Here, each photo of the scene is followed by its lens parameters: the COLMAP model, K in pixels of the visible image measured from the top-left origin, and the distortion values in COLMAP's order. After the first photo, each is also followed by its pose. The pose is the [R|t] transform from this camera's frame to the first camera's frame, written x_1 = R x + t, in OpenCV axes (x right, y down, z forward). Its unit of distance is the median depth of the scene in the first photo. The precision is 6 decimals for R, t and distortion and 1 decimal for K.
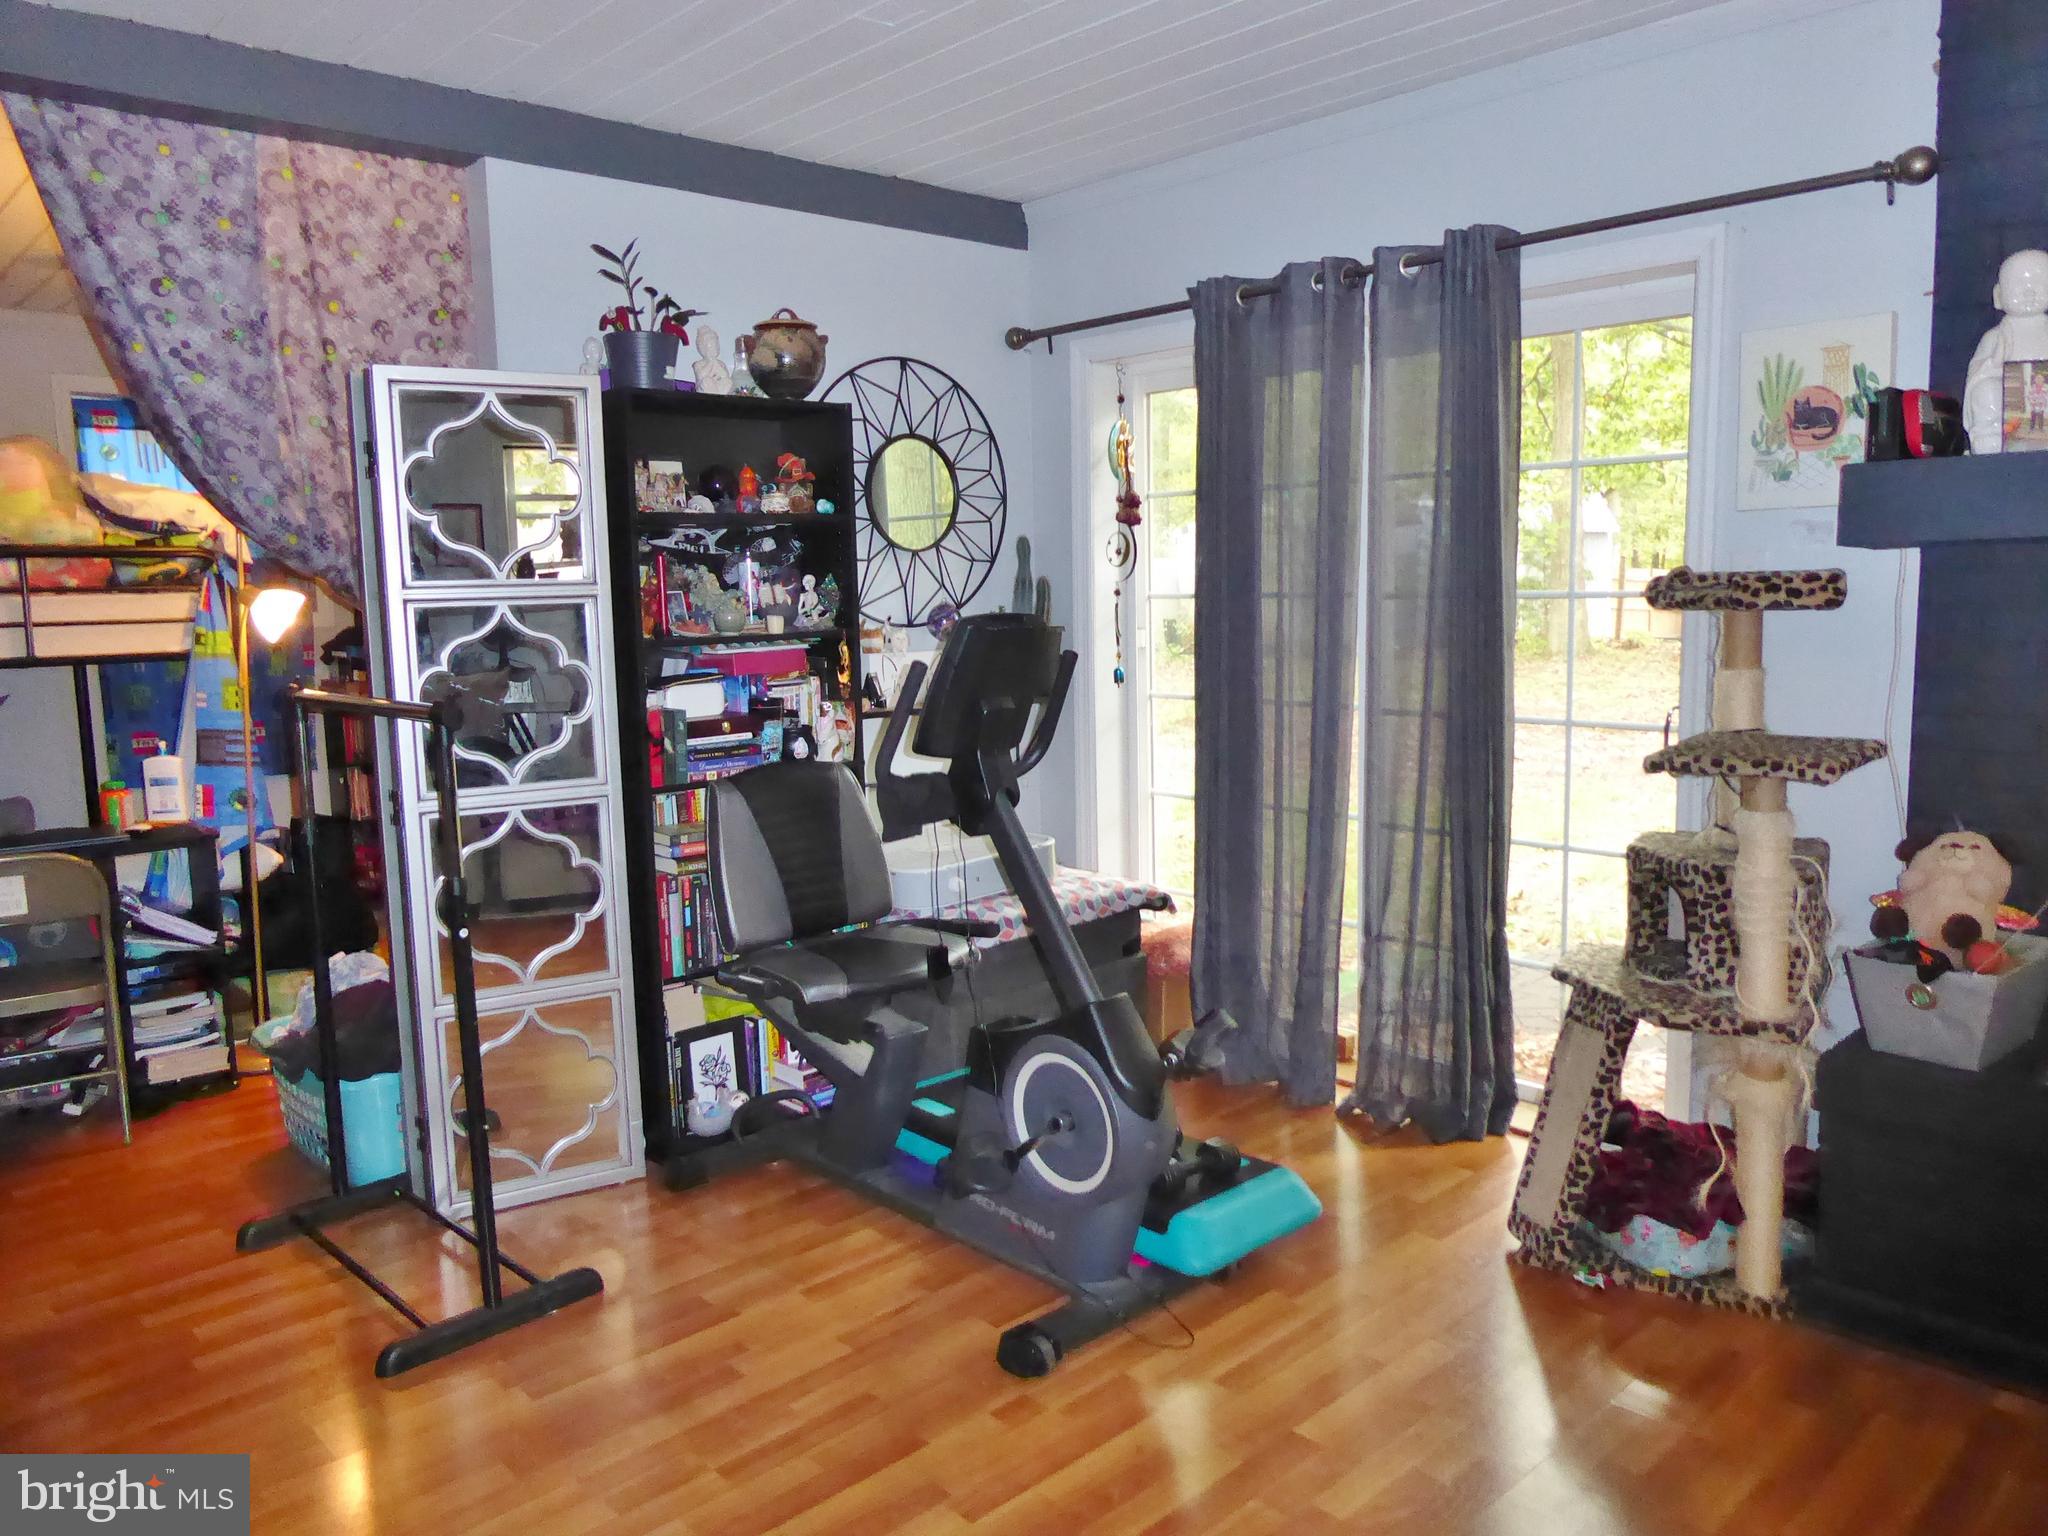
lens RADIAL K [[1456.3, 0, 1019.1], [0, 1456.3, 758.9], [0, 0, 1]] dist [-0.027380, 0.016586]
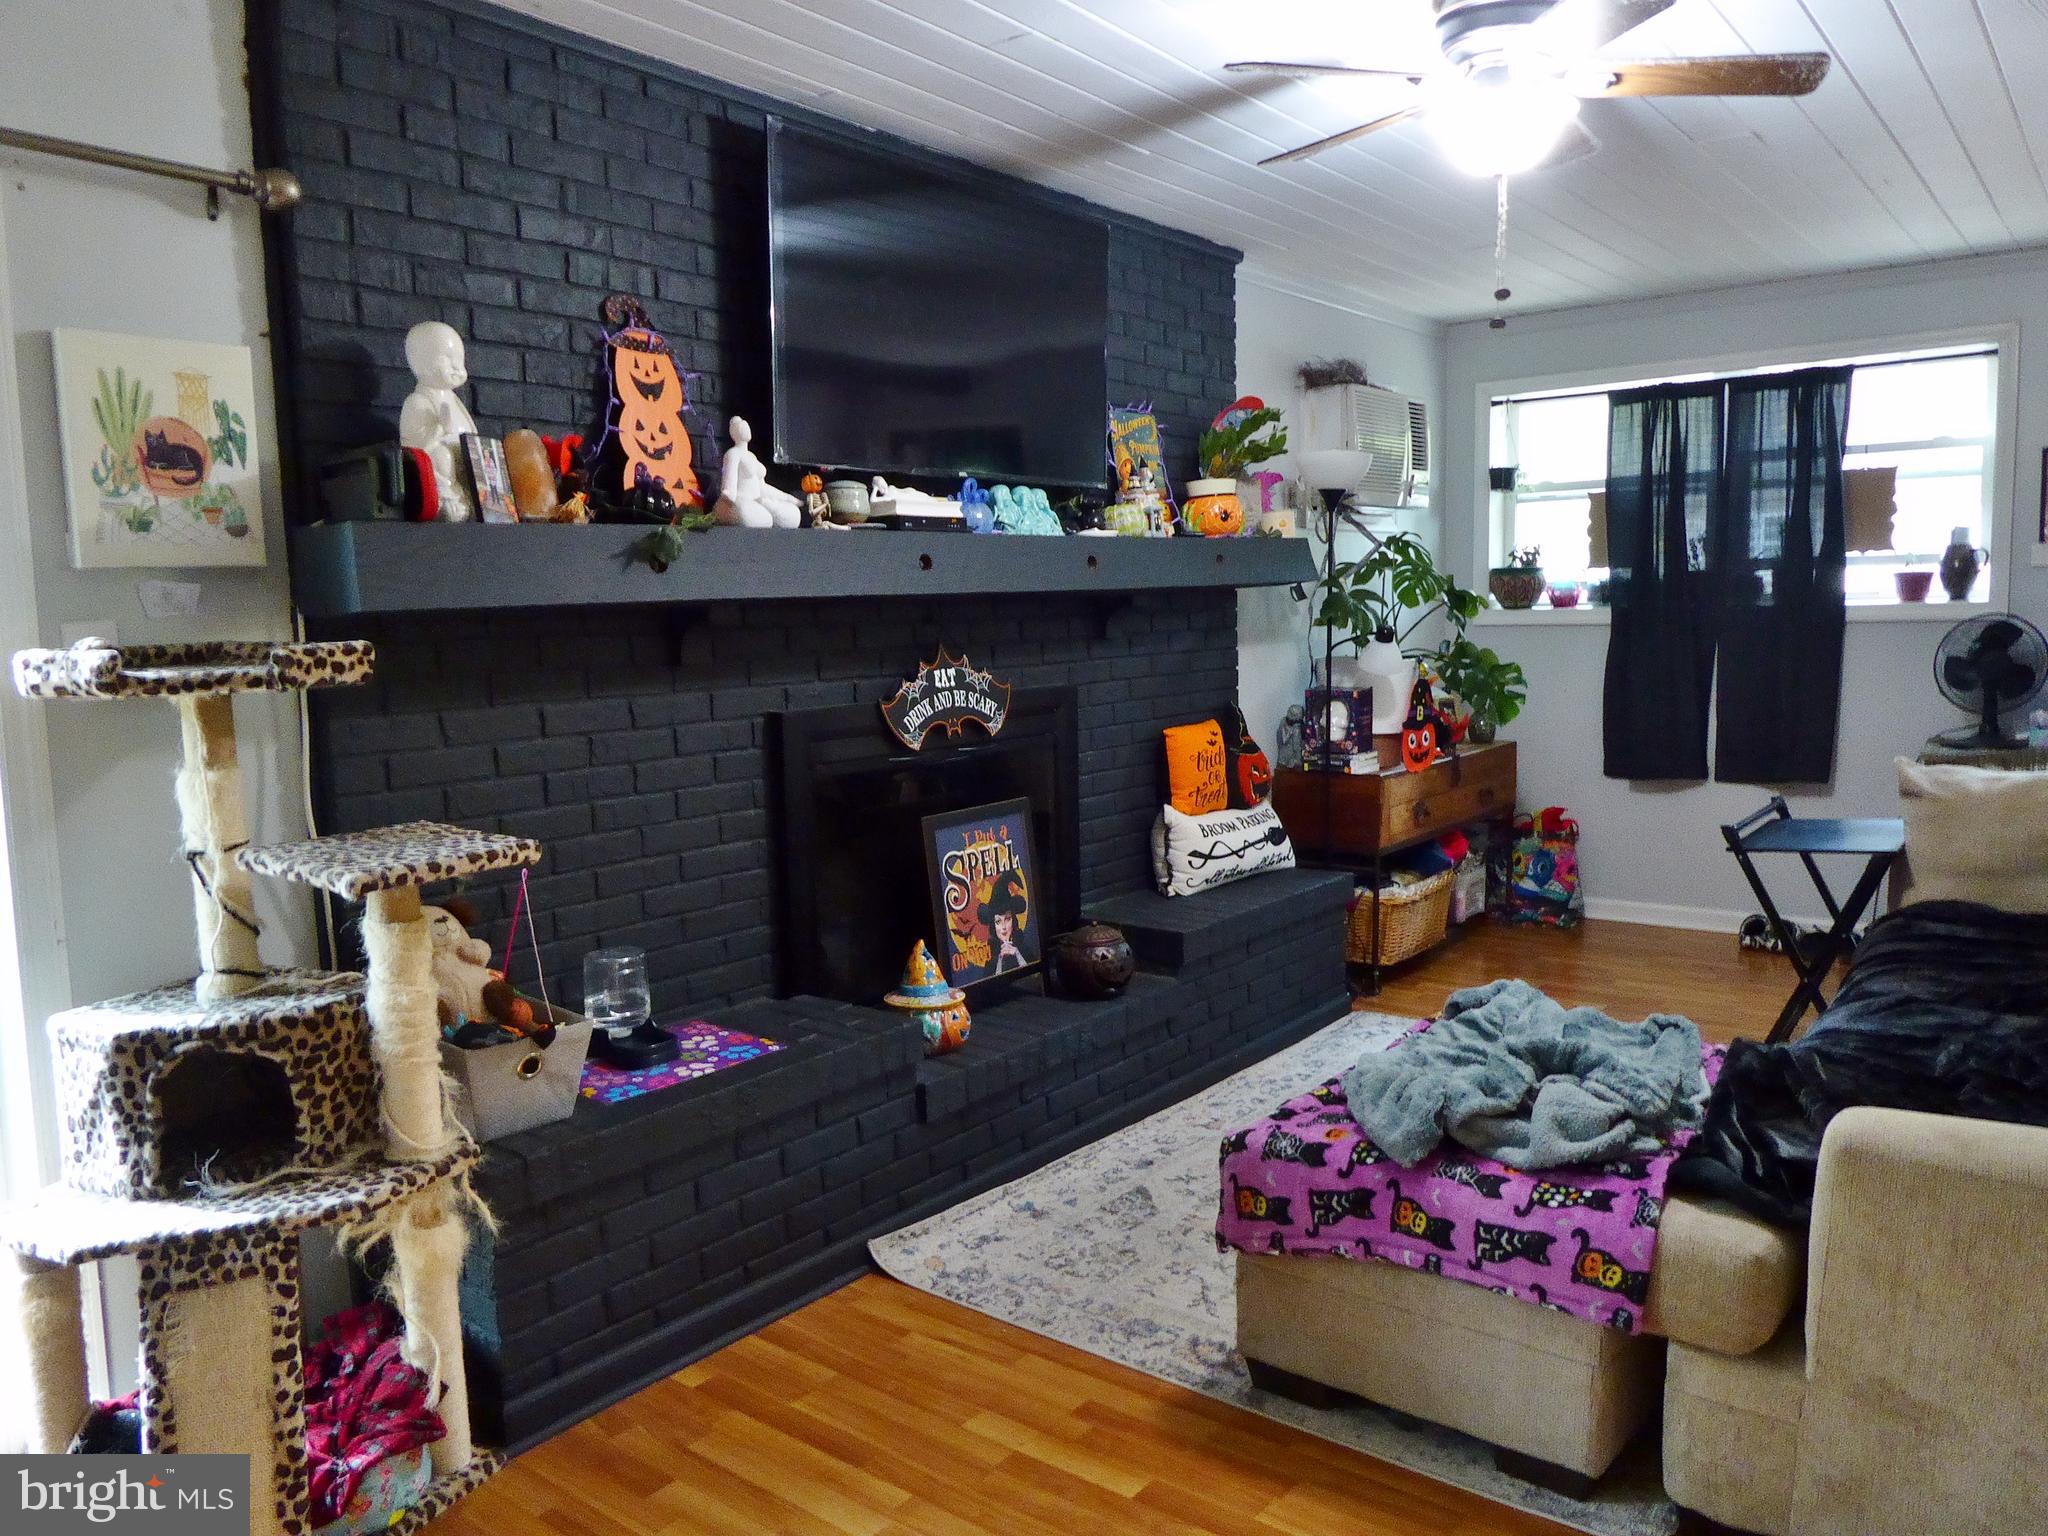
lens RADIAL K [[1492.5, 0, 1024.0], [0, 1492.5, 768.0], [0, 0, 1]] dist [0.001637, 0.027042]
pose [[-0.154381, -0.089278, 0.983969, -0.324522], [0.148194, 0.982550, 0.112400, -0.077849], [-0.976834, 0.163171, -0.138457, 0.598204]]
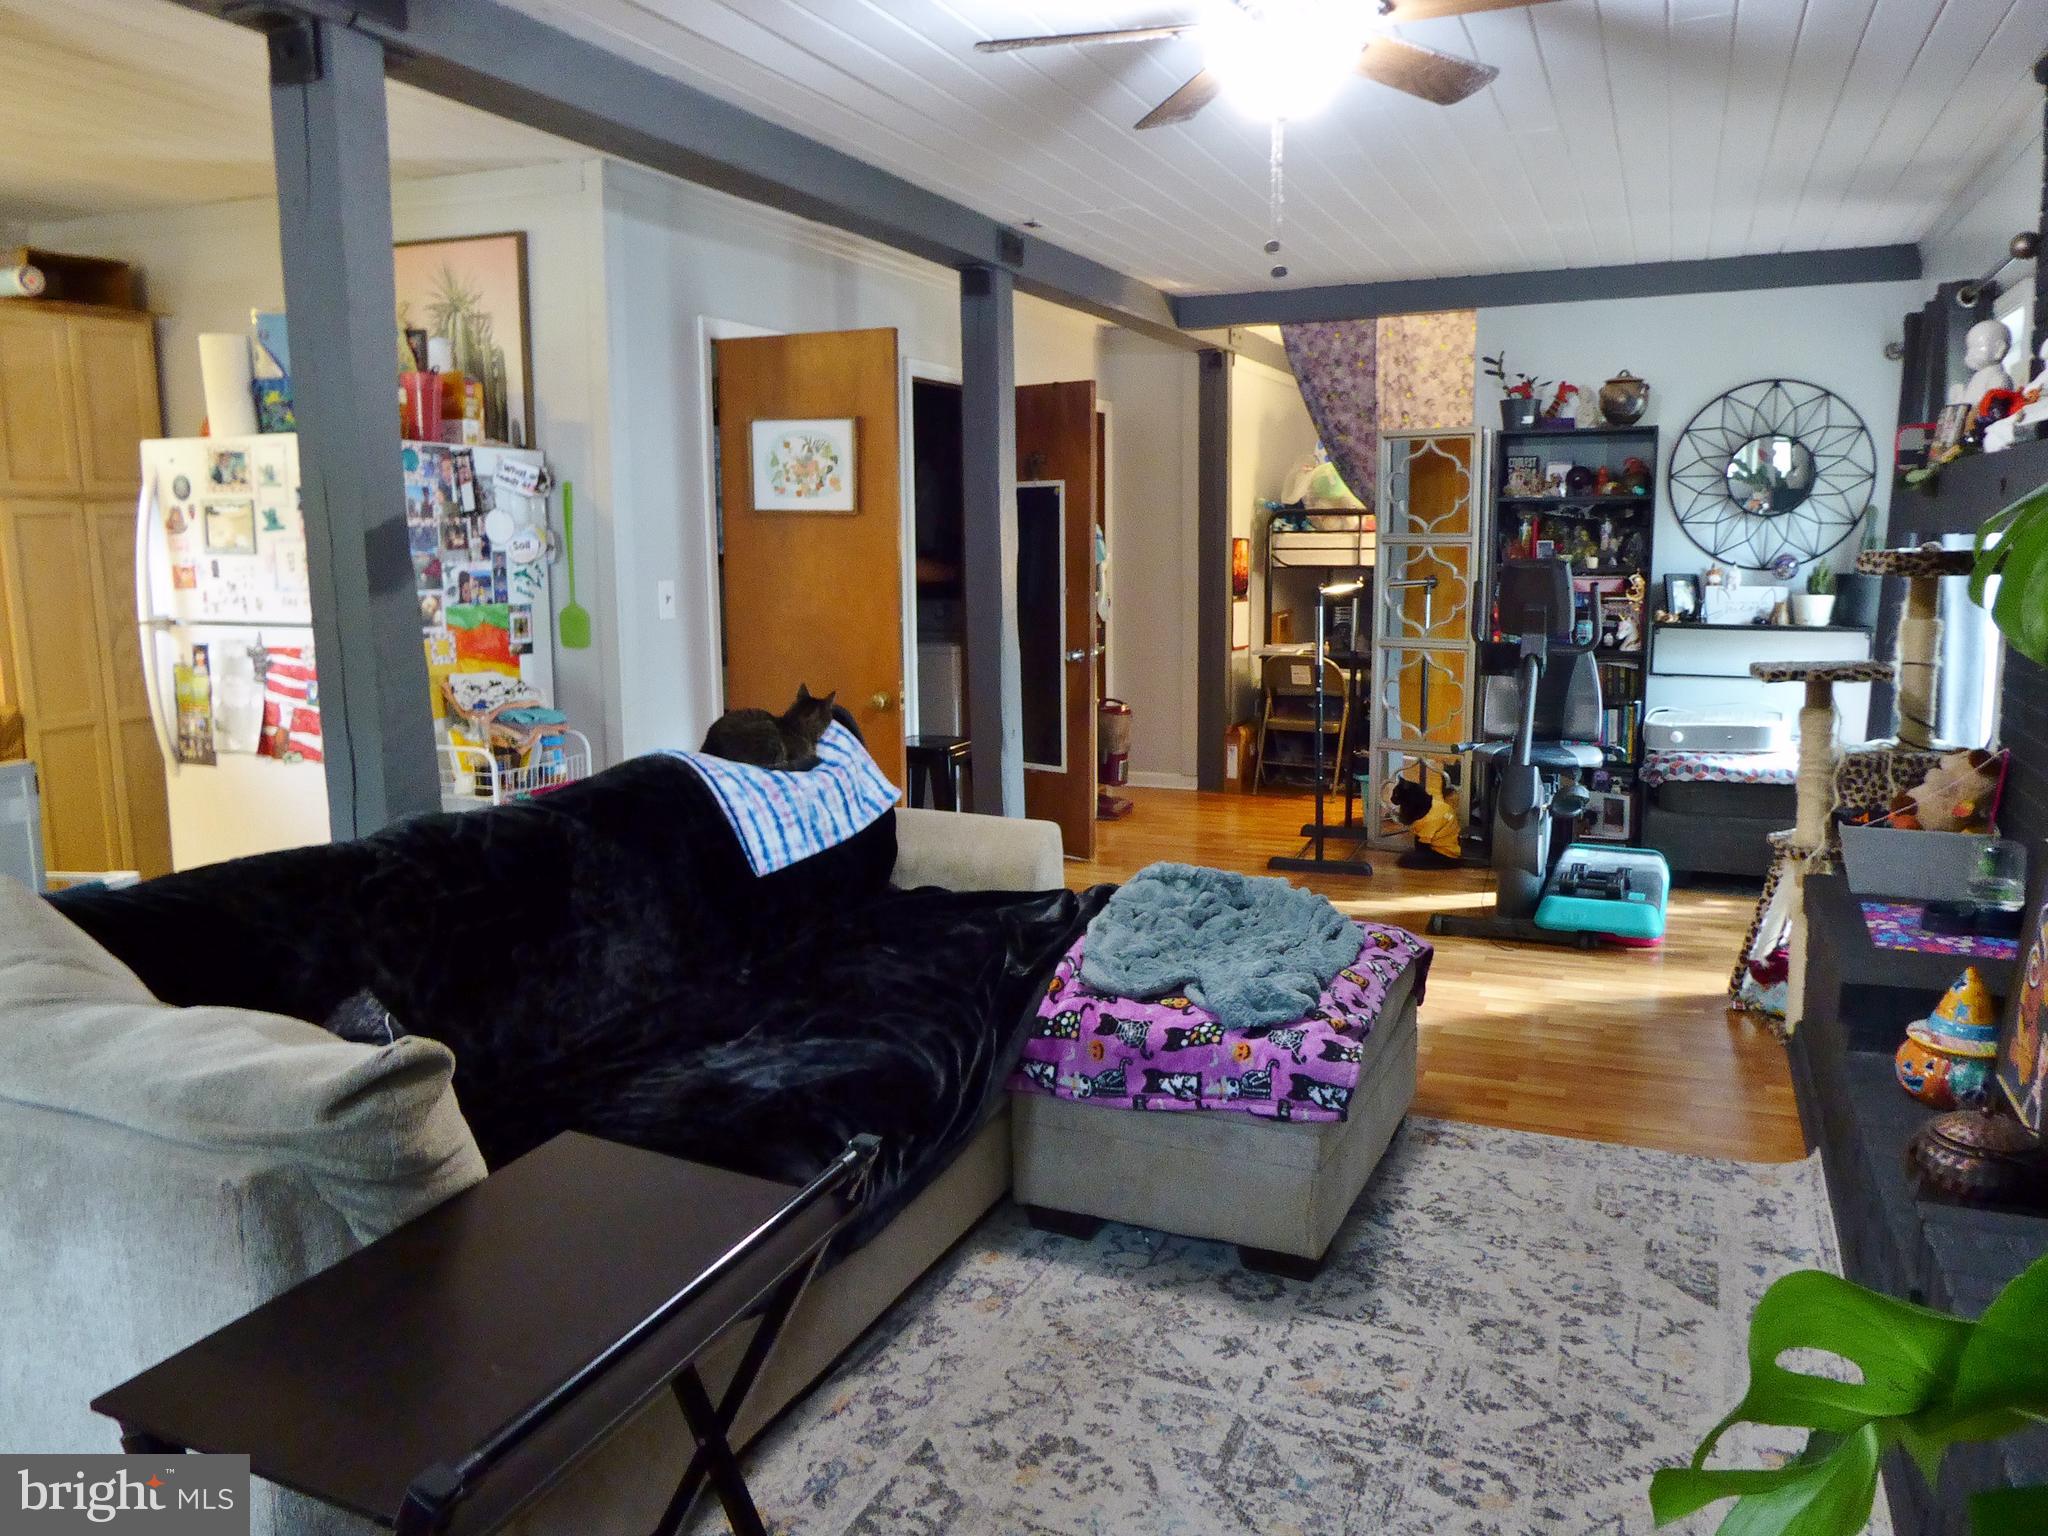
lens RADIAL K [[1491.9, 0, 1024.0], [0, 1491.9, 768.0], [0, 0, 1]] dist [-0.018369, 0.004171]
pose [[0.396368, 0.162364, -0.903621, 1.274896], [-0.112403, 0.985416, 0.127756, -0.005742], [0.911185, 0.050931, 0.408838, -0.308712]]
